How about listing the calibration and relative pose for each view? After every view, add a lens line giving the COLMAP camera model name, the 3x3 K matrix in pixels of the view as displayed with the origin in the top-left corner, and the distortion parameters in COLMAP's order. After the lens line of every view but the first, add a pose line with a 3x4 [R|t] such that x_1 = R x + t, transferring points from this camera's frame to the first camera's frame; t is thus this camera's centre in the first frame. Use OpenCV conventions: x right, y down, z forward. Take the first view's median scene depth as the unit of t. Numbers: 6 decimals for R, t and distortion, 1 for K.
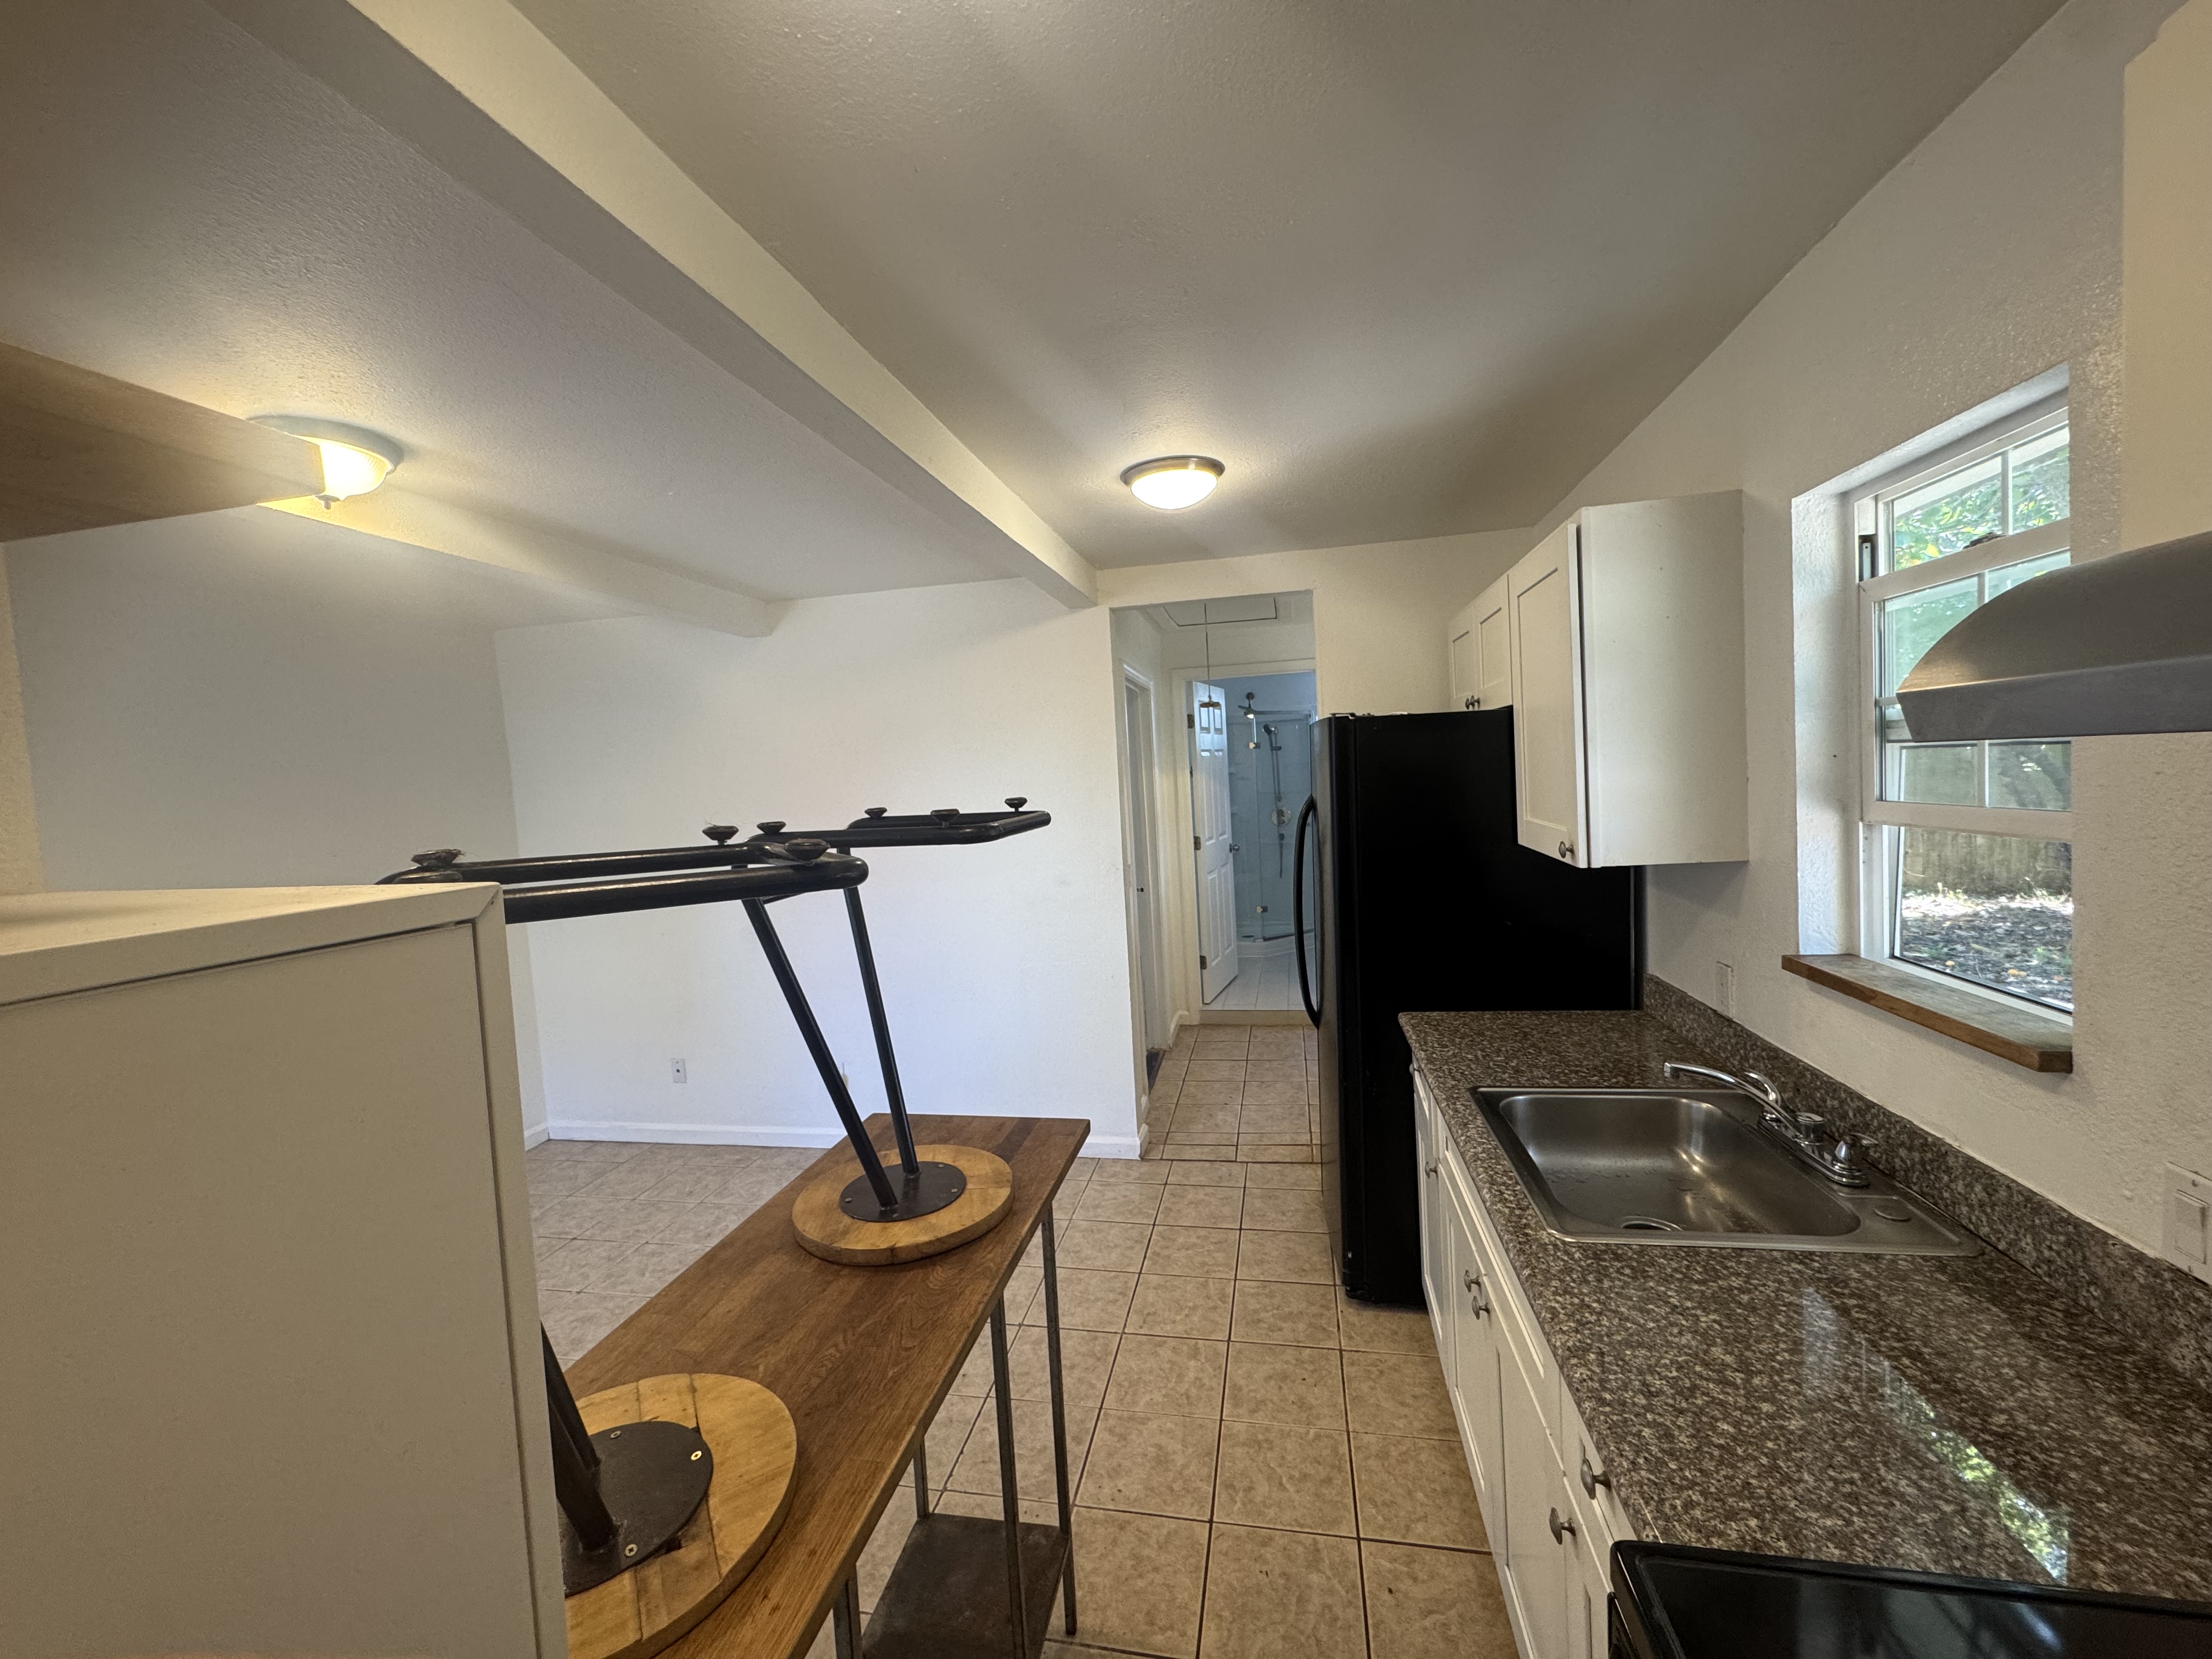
lens RADIAL K [[881.5, 0, 1110.7], [0, 881.5, 833.2], [0, 0, 1]] dist [-0.001482, -0.000124]
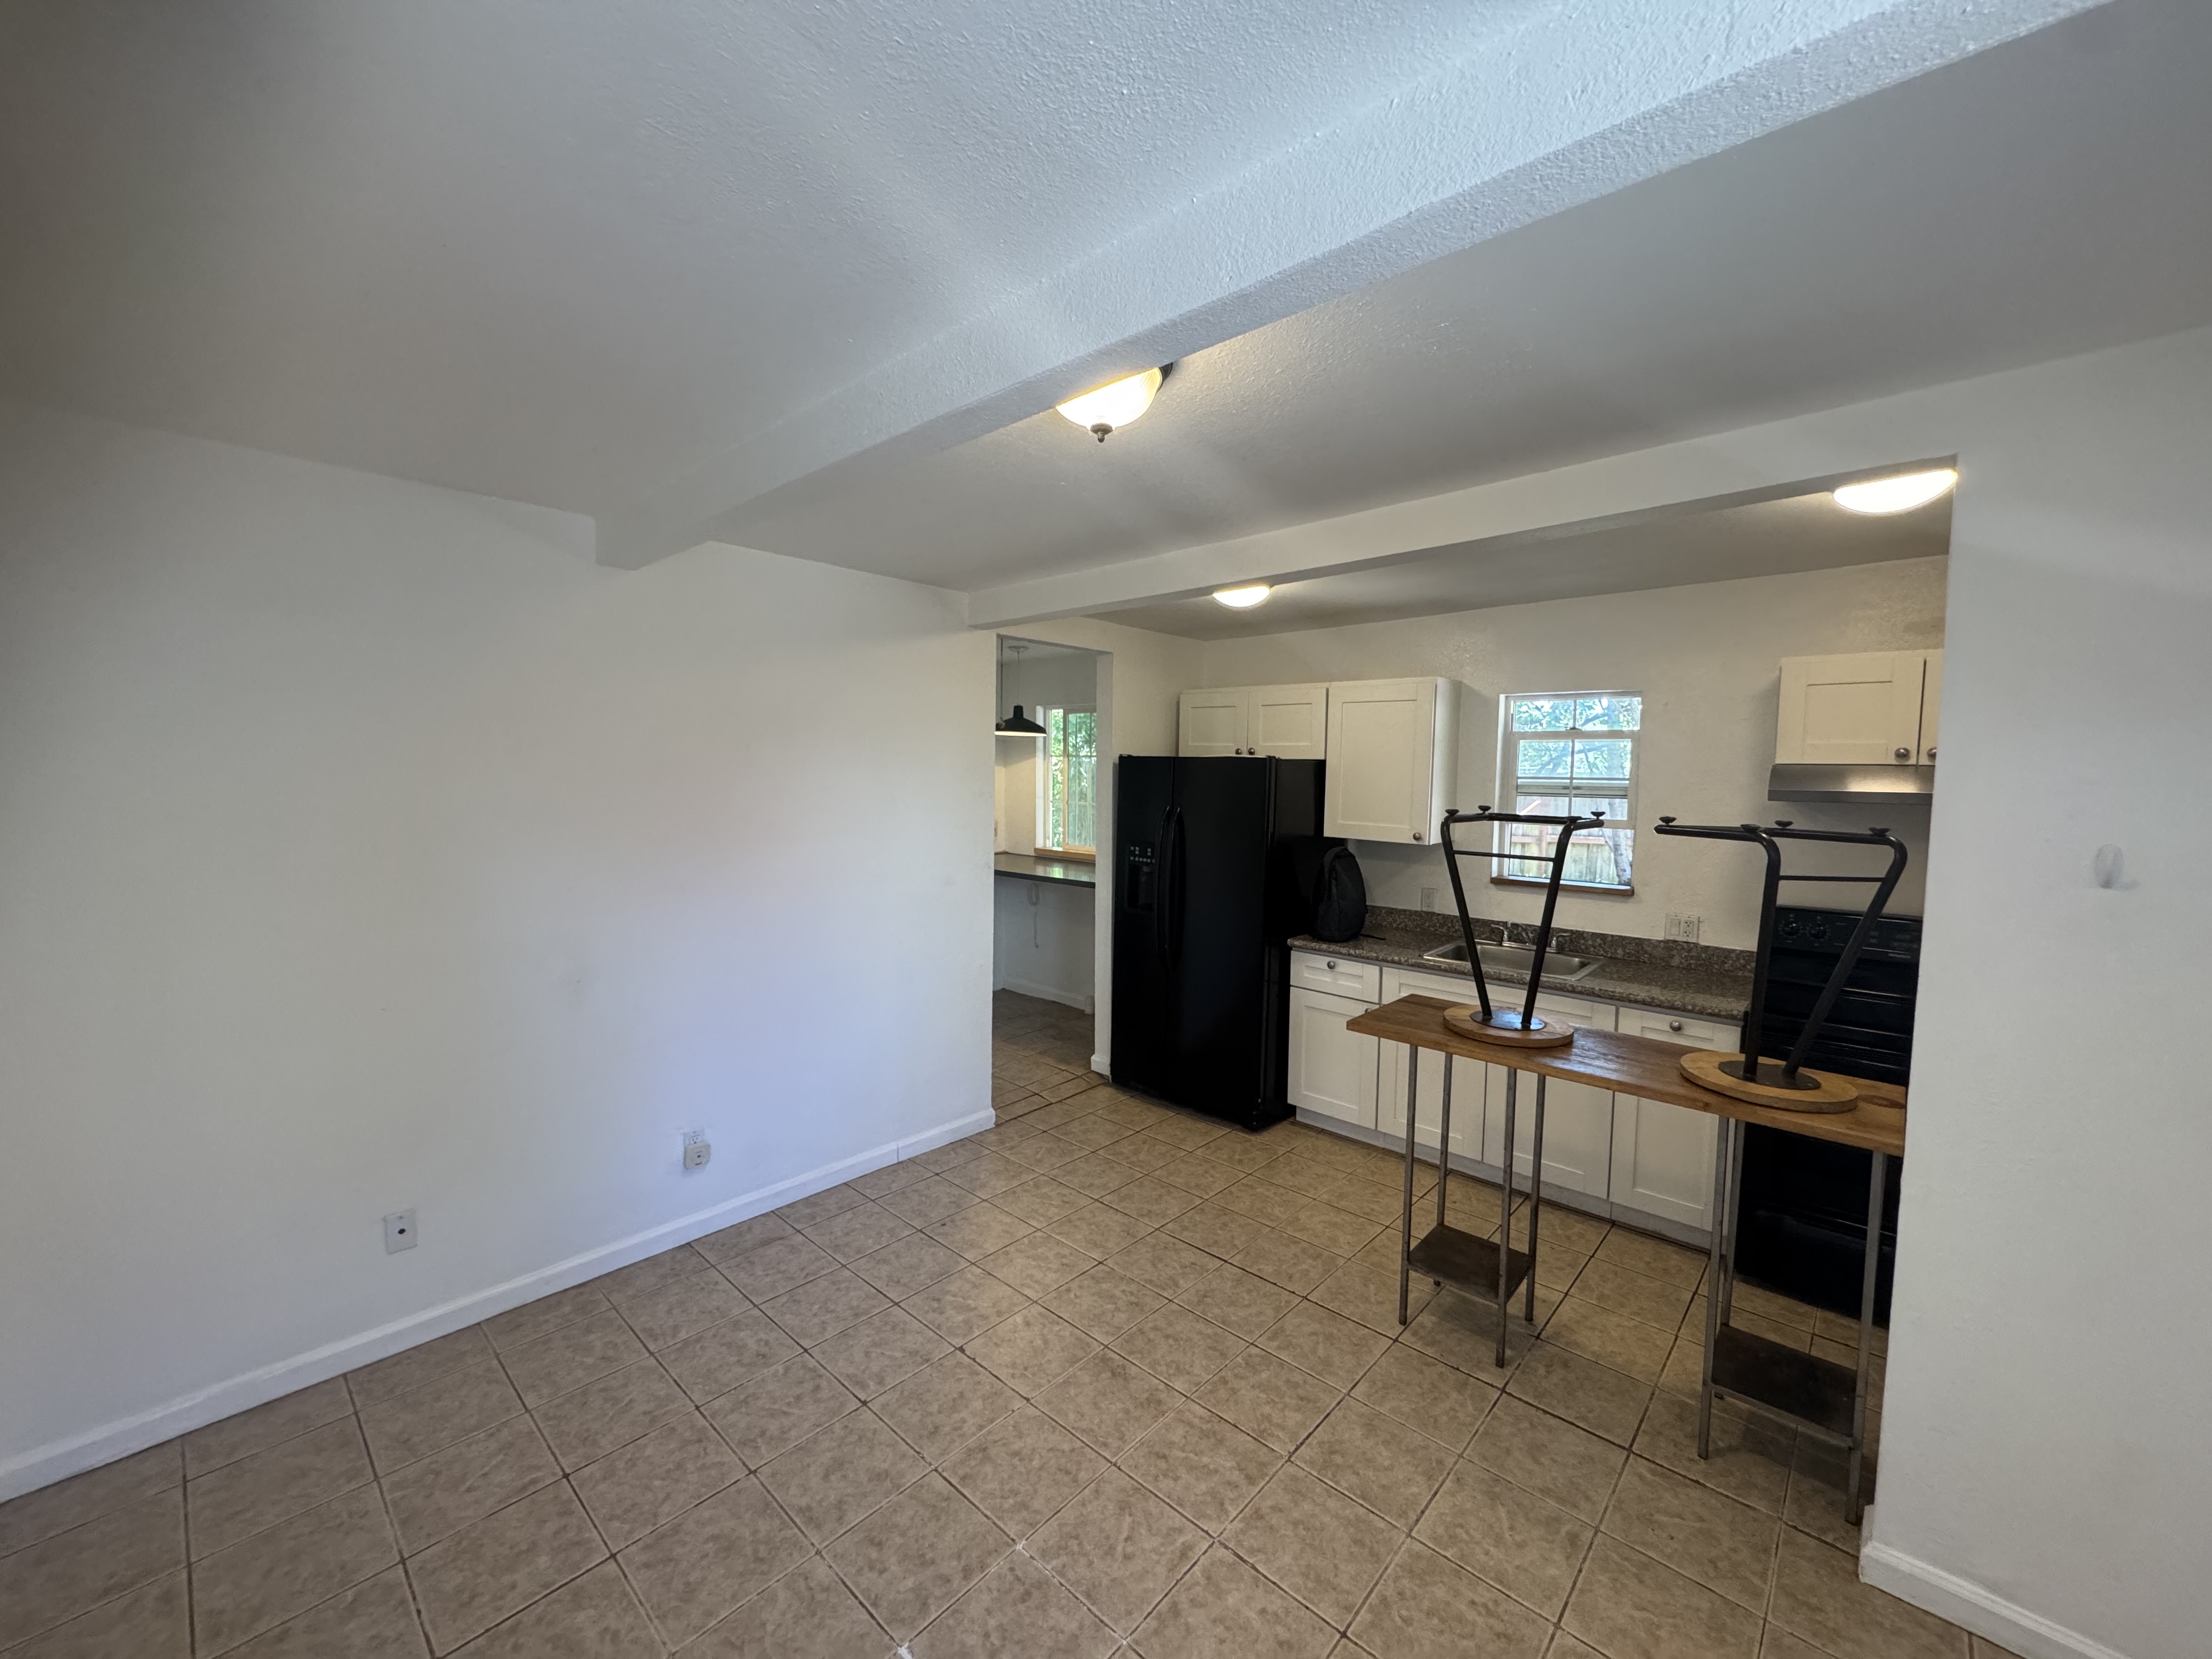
lens RADIAL K [[881.5, 0, 1116.0], [0, 881.5, 820.3], [0, 0, 1]] dist [-0.001482, -0.000124]
pose [[0.510401, 0.007908, 0.859900, -1.130453], [0.013497, 0.999761, -0.017205, 0.003209], [-0.859831, 0.020388, 0.510172, 0.380730]]
